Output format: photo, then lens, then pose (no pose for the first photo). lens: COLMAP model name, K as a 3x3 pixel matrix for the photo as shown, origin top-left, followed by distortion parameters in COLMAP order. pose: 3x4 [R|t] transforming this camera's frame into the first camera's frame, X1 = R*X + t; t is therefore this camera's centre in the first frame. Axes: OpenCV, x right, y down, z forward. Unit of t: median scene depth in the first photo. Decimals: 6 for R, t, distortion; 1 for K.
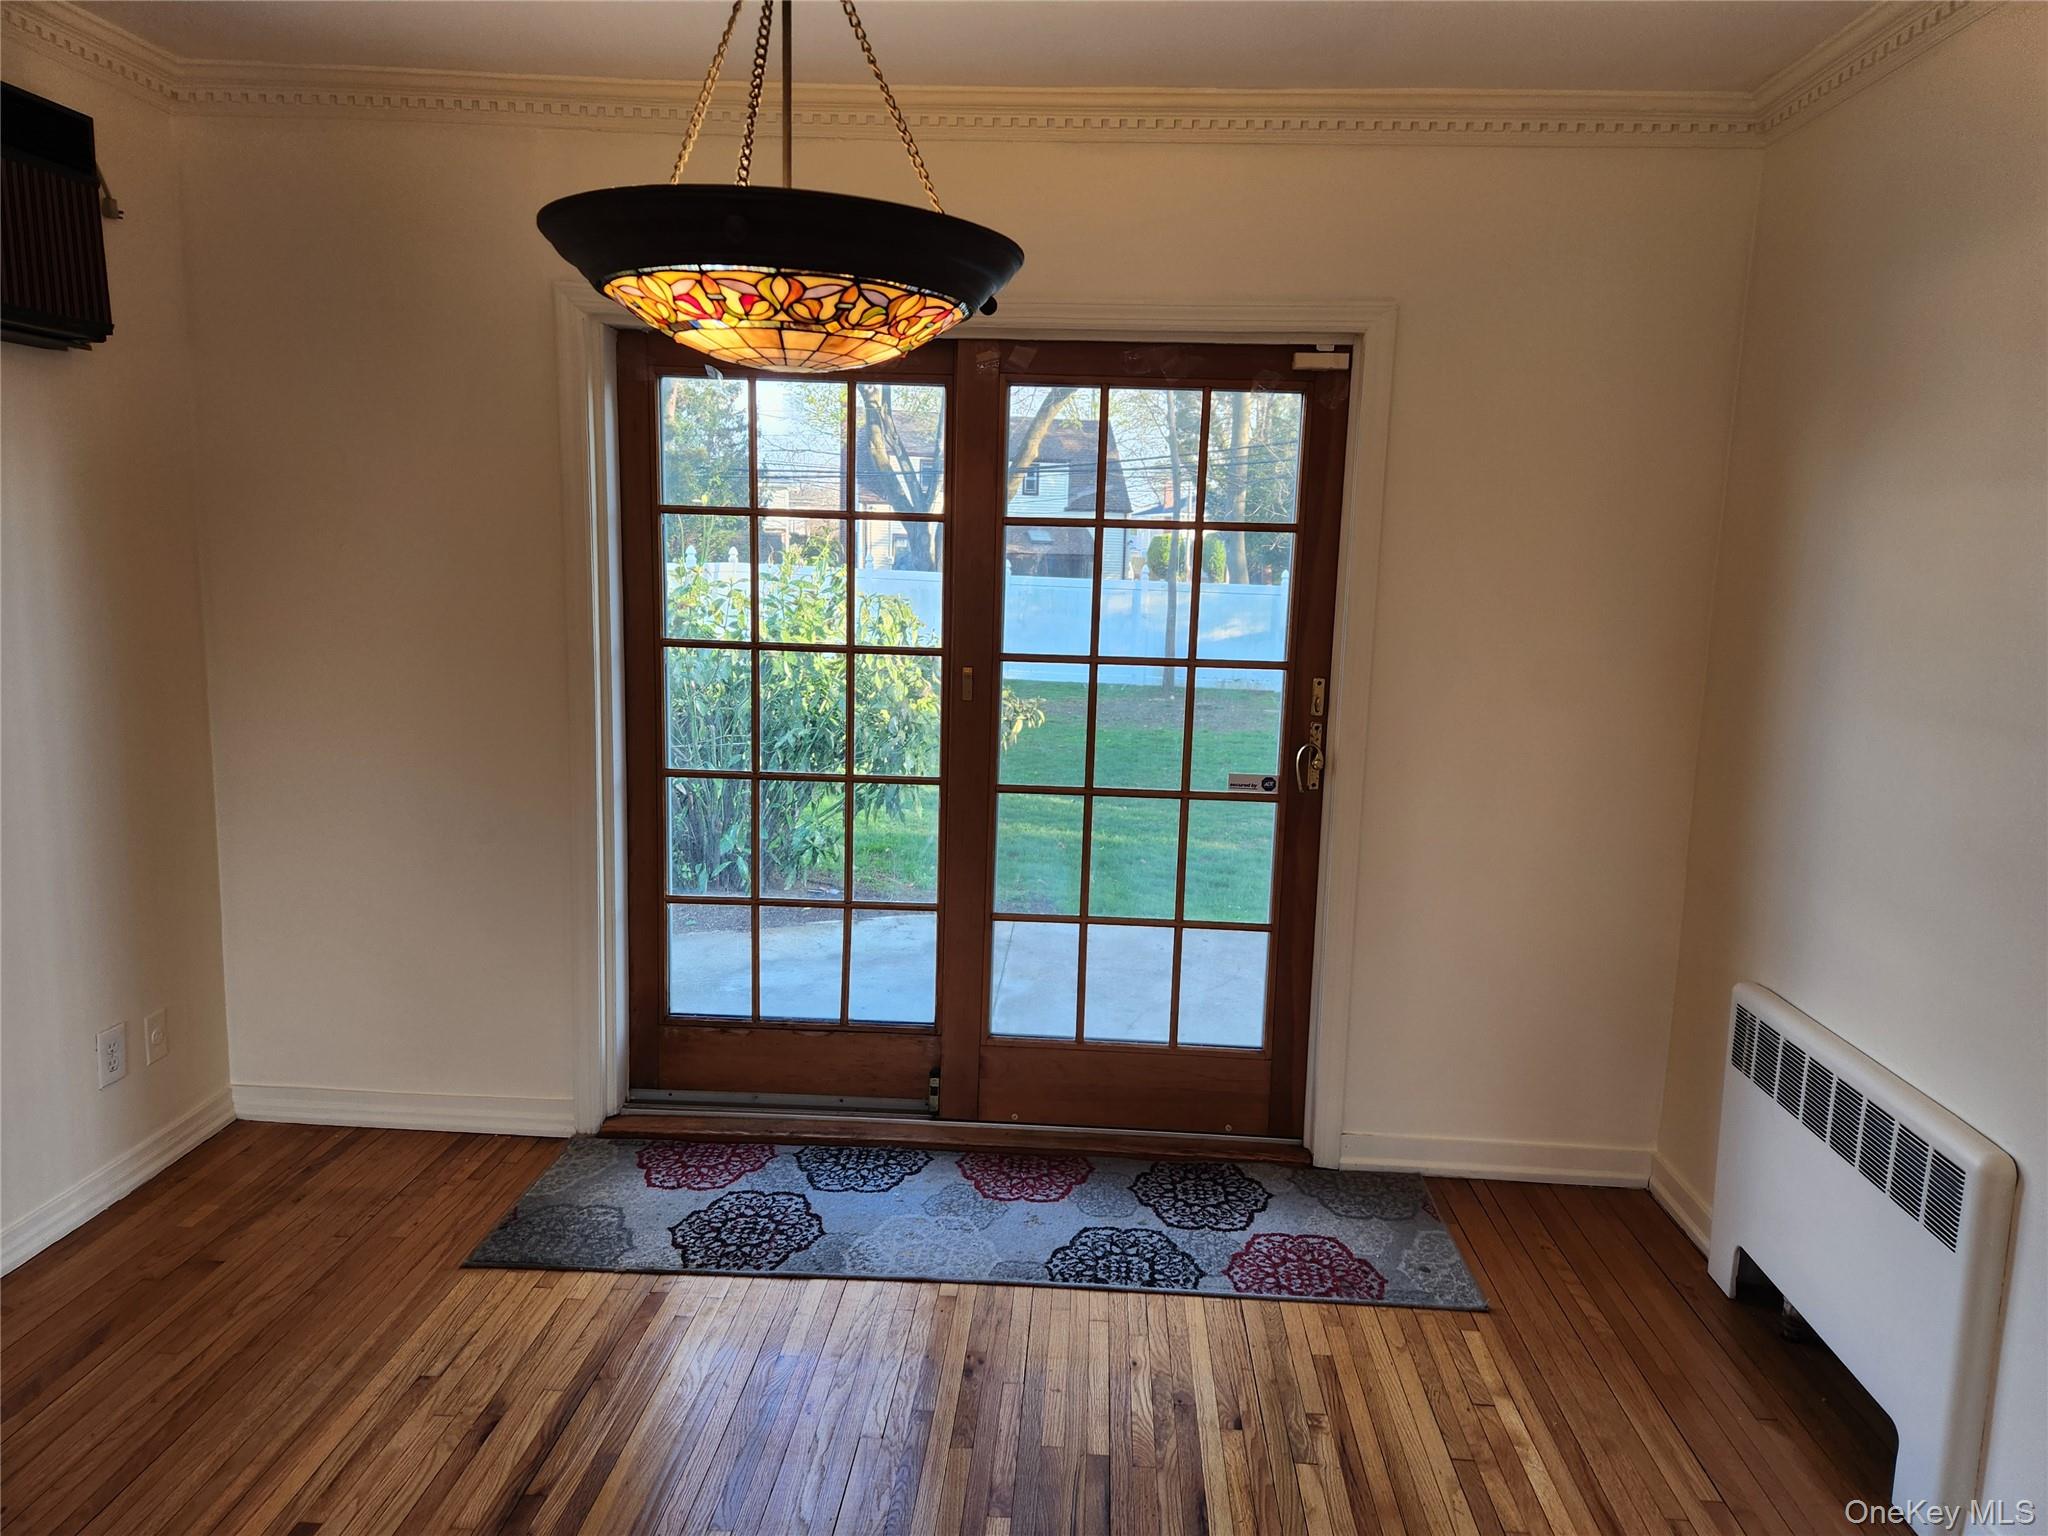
lens RADIAL K [[1361.6, 0, 1024.6], [0, 1361.6, 755.5], [0, 0, 1]] dist [0.085657, -0.115077]
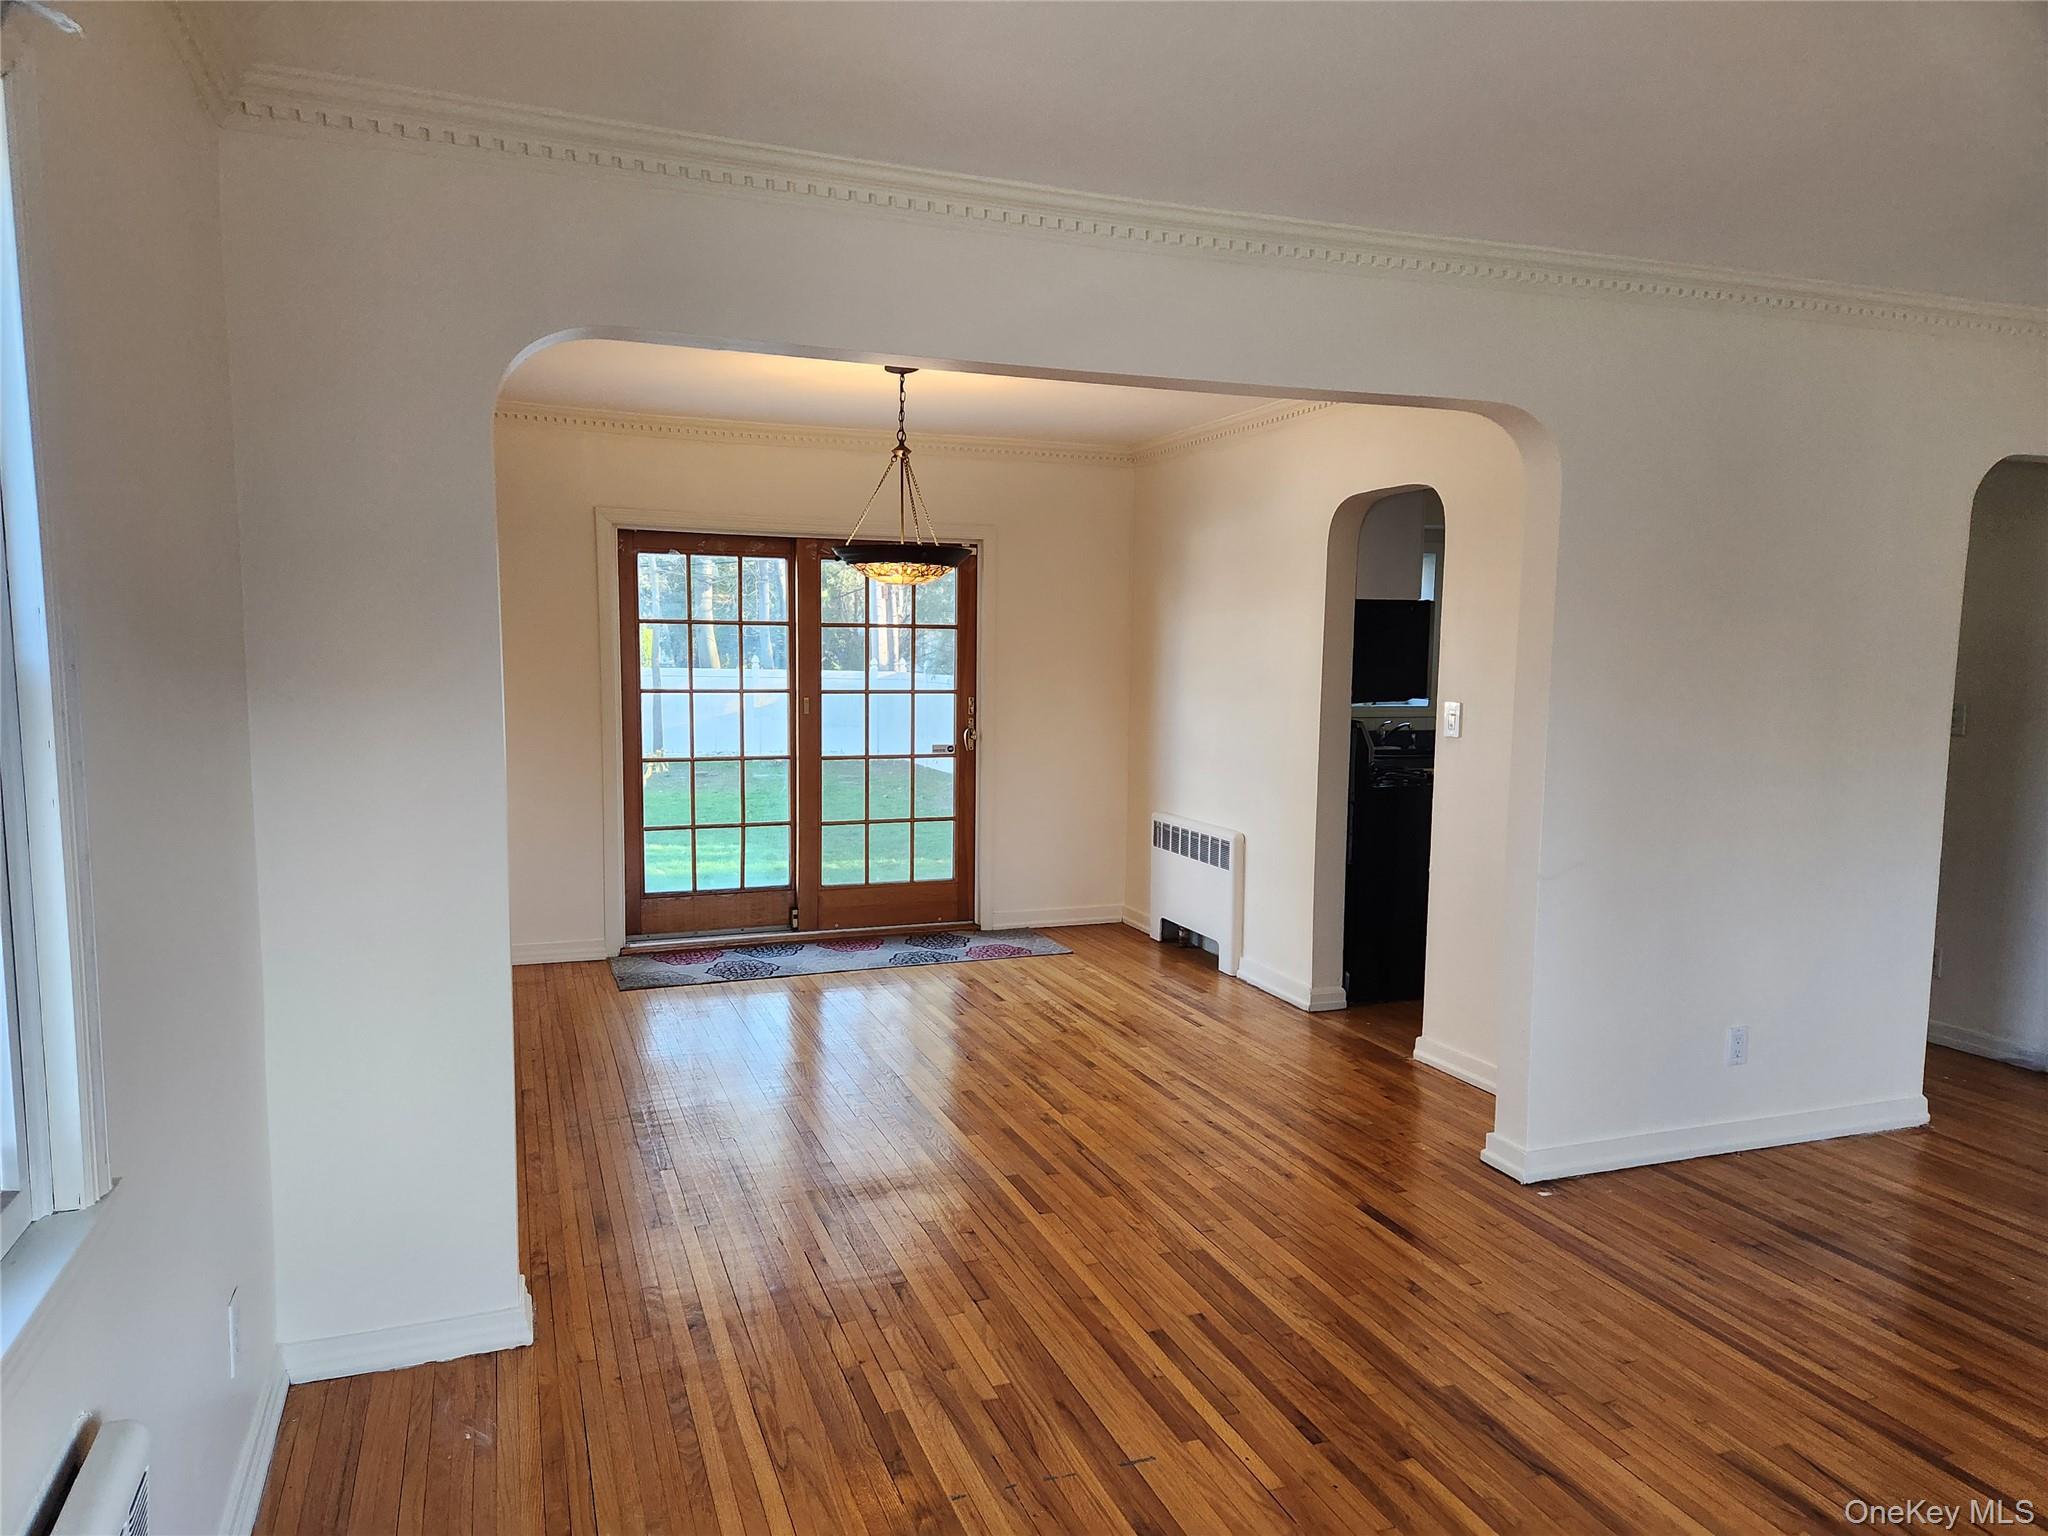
lens RADIAL K [[1349.9, 0, 1024.0], [0, 1349.9, 768.0], [0, 0, 1]] dist [0.037704, -0.001387]
pose [[0.913336, -0.054522, 0.403540, -0.556519], [0.074837, 0.996591, -0.034730, 0.131350], [-0.400270, 0.061920, 0.914303, -0.936484]]
